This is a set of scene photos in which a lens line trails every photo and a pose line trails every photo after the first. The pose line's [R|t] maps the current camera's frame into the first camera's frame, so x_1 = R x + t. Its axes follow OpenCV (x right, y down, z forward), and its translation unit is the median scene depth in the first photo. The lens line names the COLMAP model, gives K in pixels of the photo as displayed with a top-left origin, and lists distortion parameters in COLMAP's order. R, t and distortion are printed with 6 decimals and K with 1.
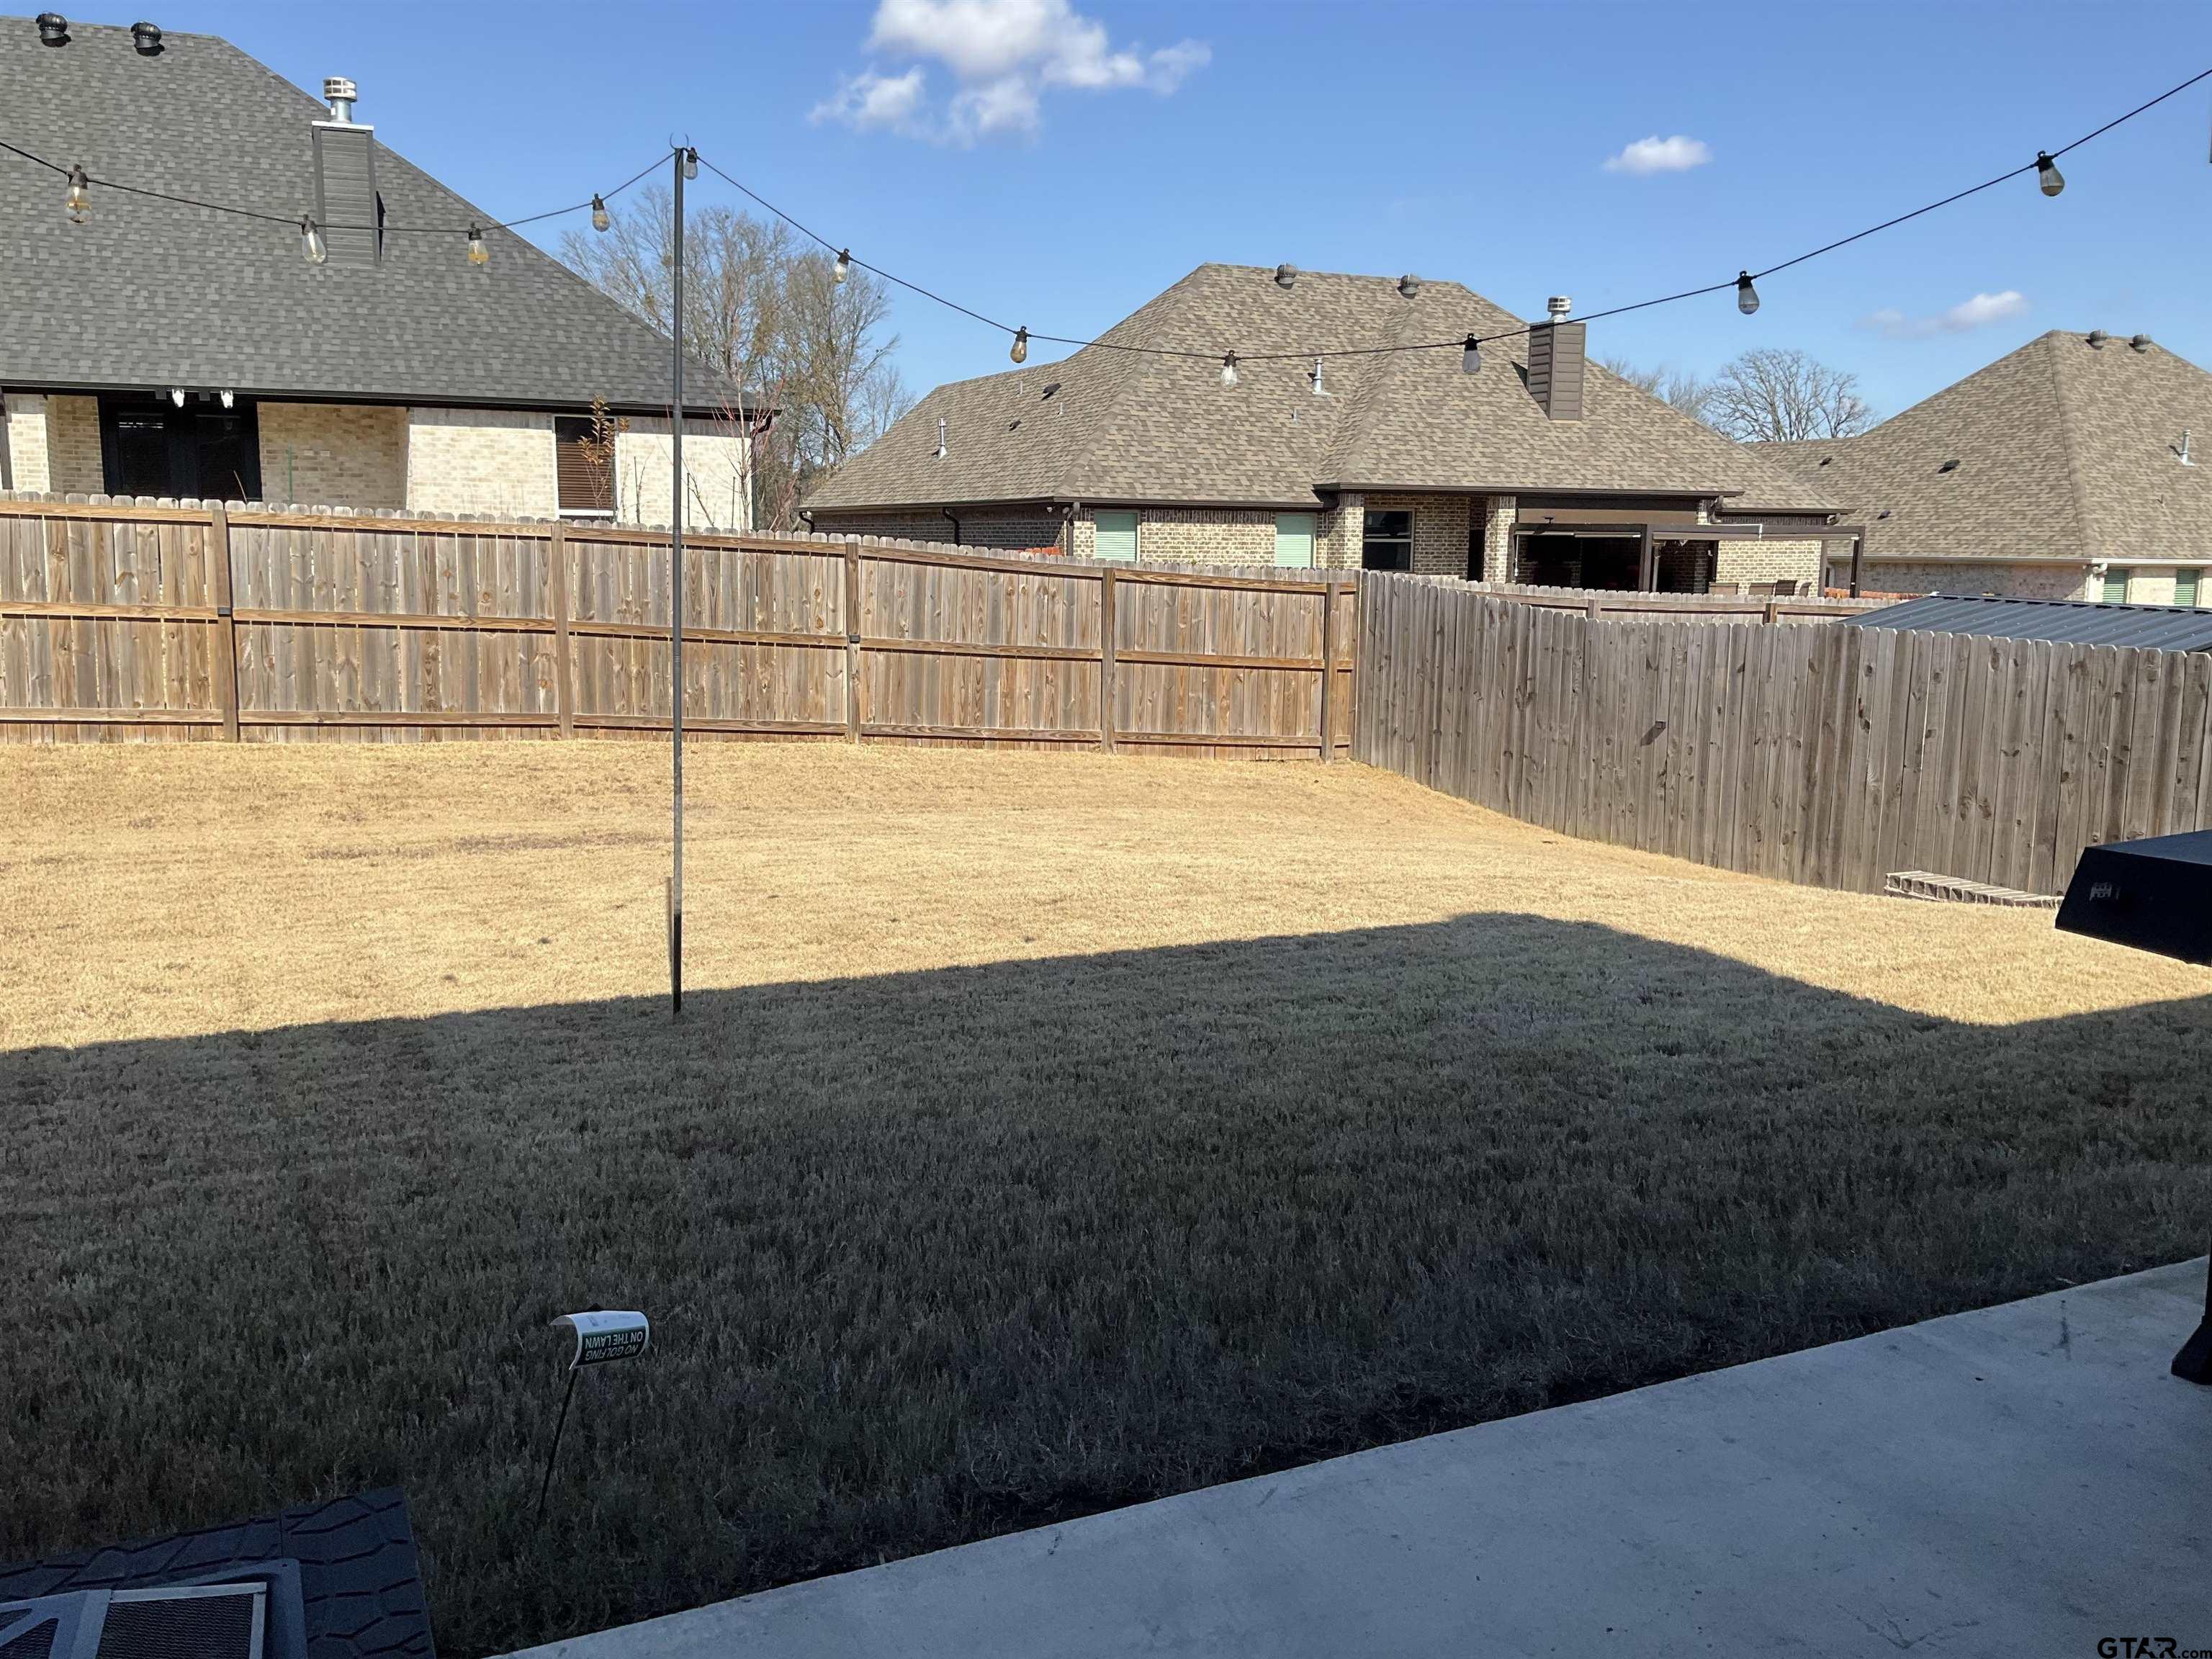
lens RADIAL K [[1831.3, 0, 1106.0], [0, 1831.3, 829.5], [0, 0, 1]] dist [0.128896, -0.269801]
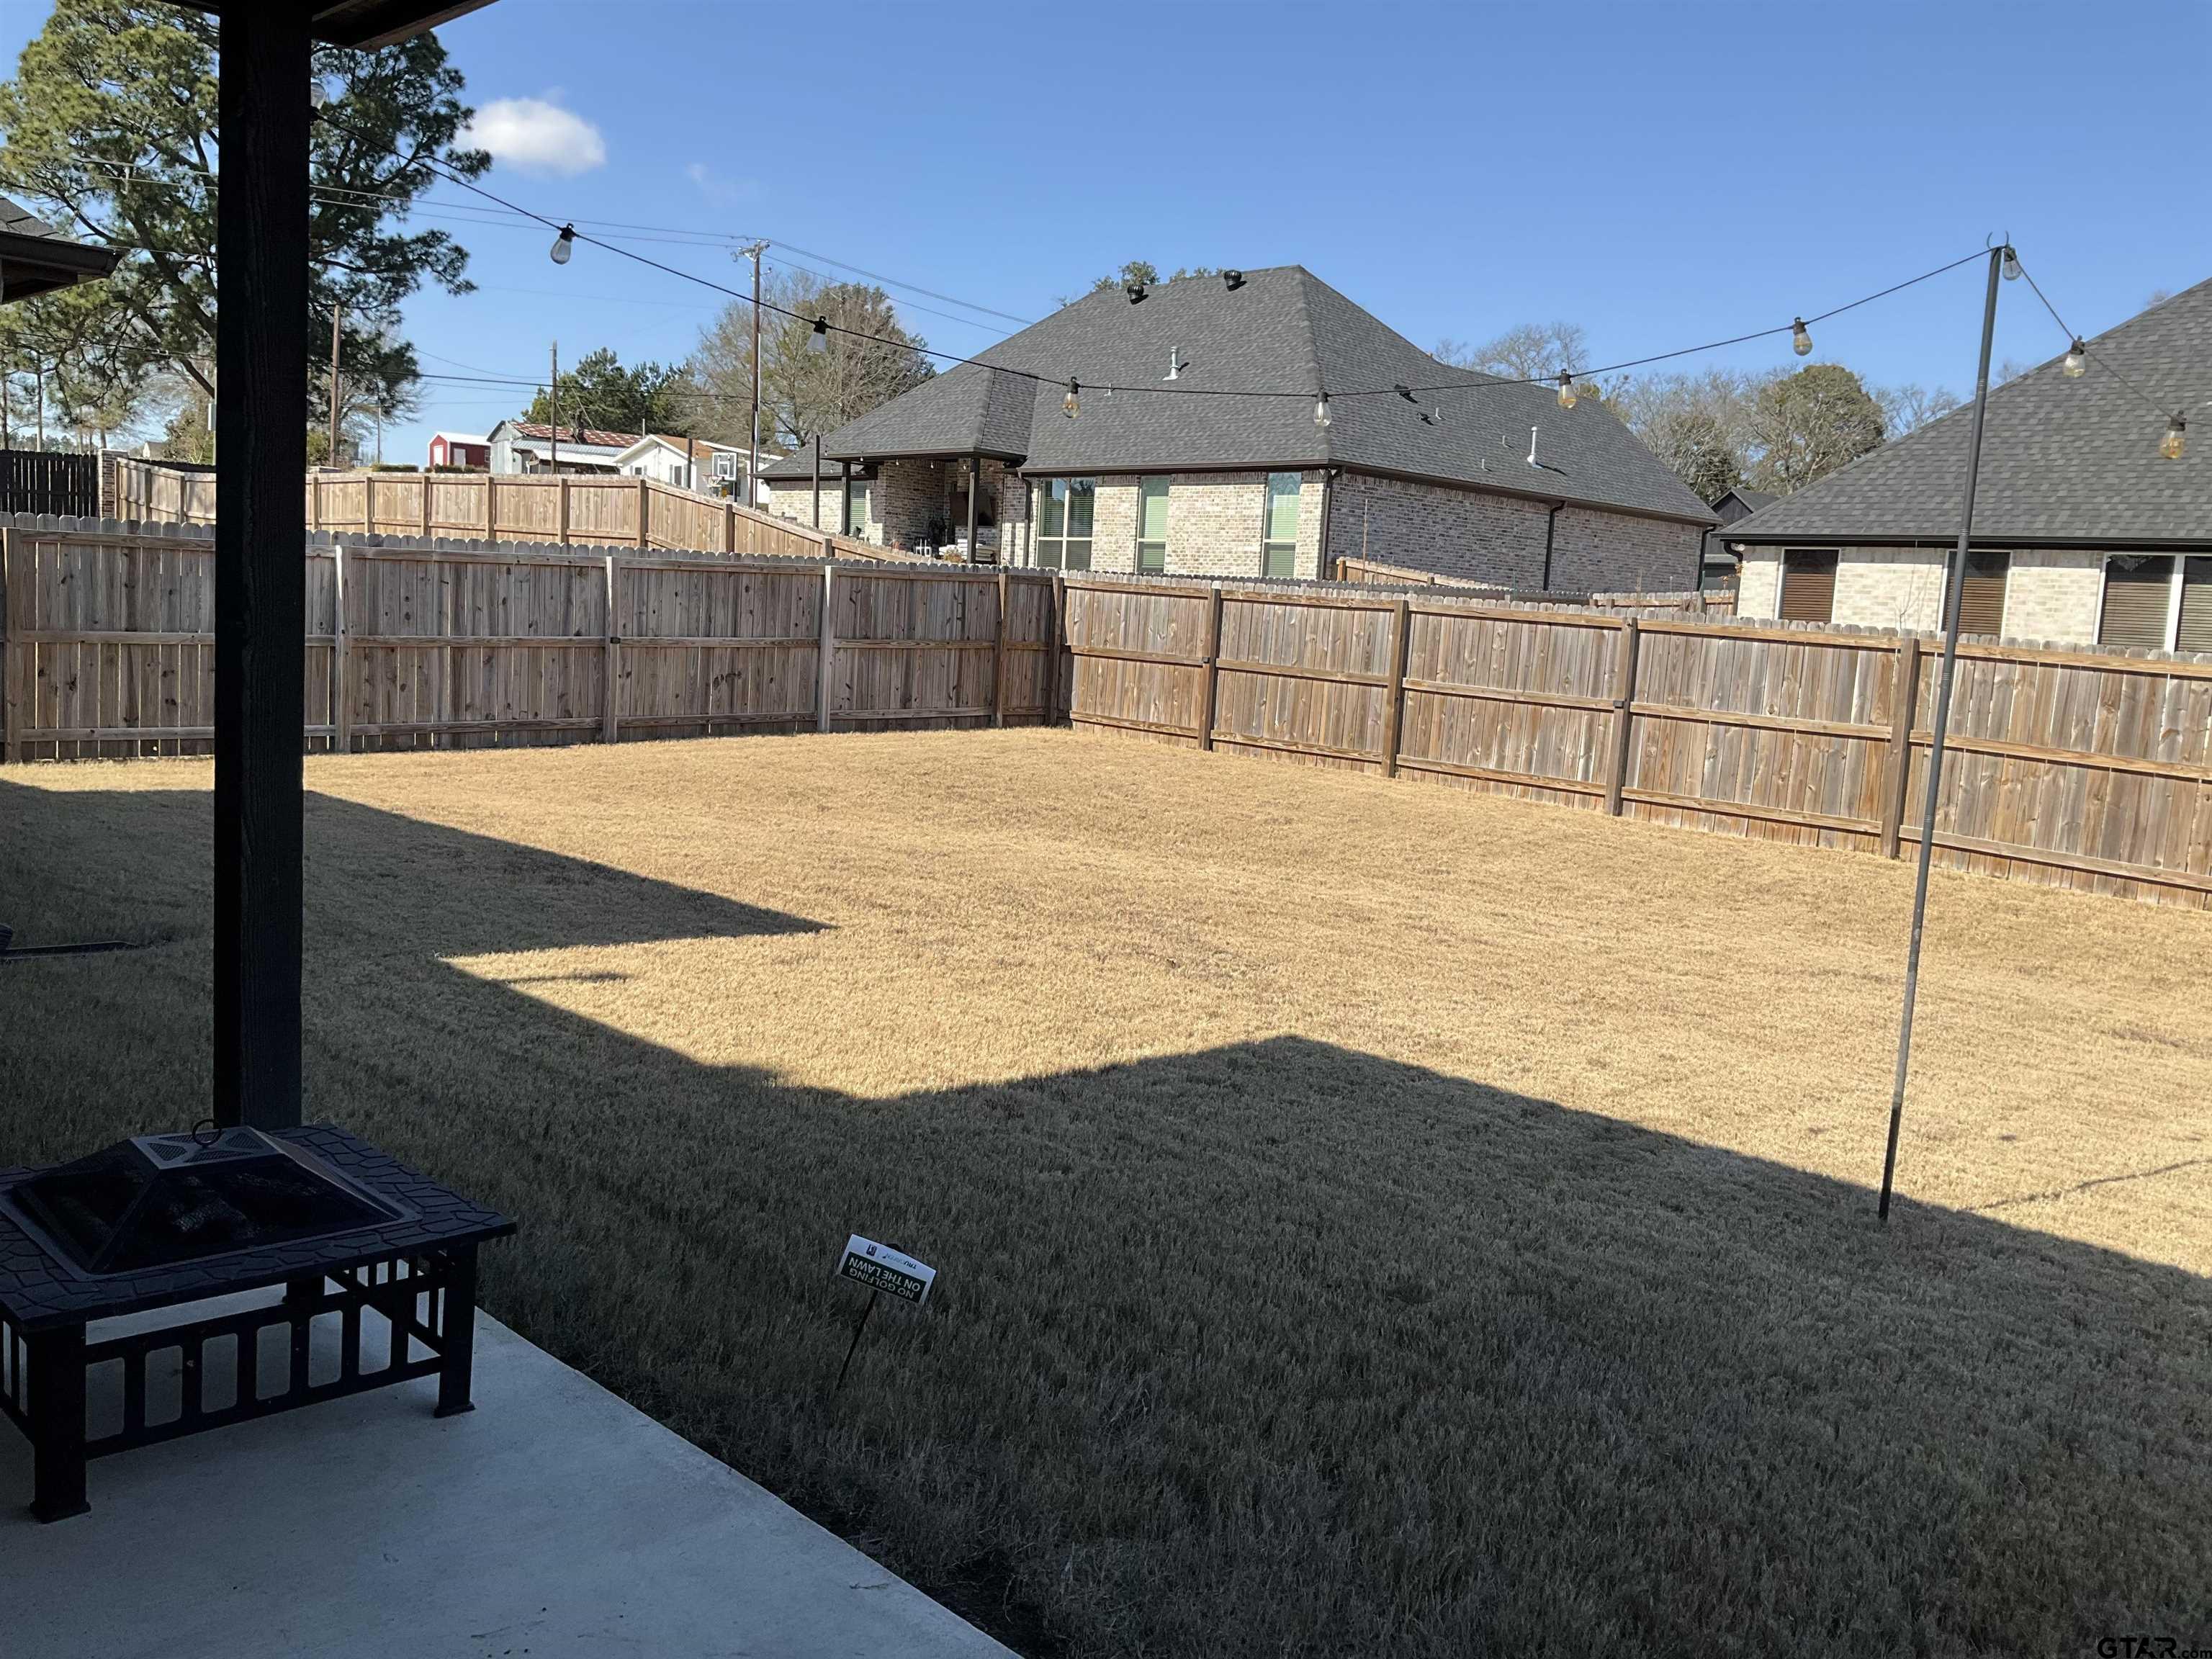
lens RADIAL K [[1831.3, 0, 1106.0], [0, 1831.3, 829.5], [0, 0, 1]] dist [0.128896, -0.269801]
pose [[0.335779, 0.113877, -0.935032, 0.208349], [-0.196244, 0.979340, 0.048800, -0.024416], [0.921271, 0.167109, 0.351189, 0.149492]]
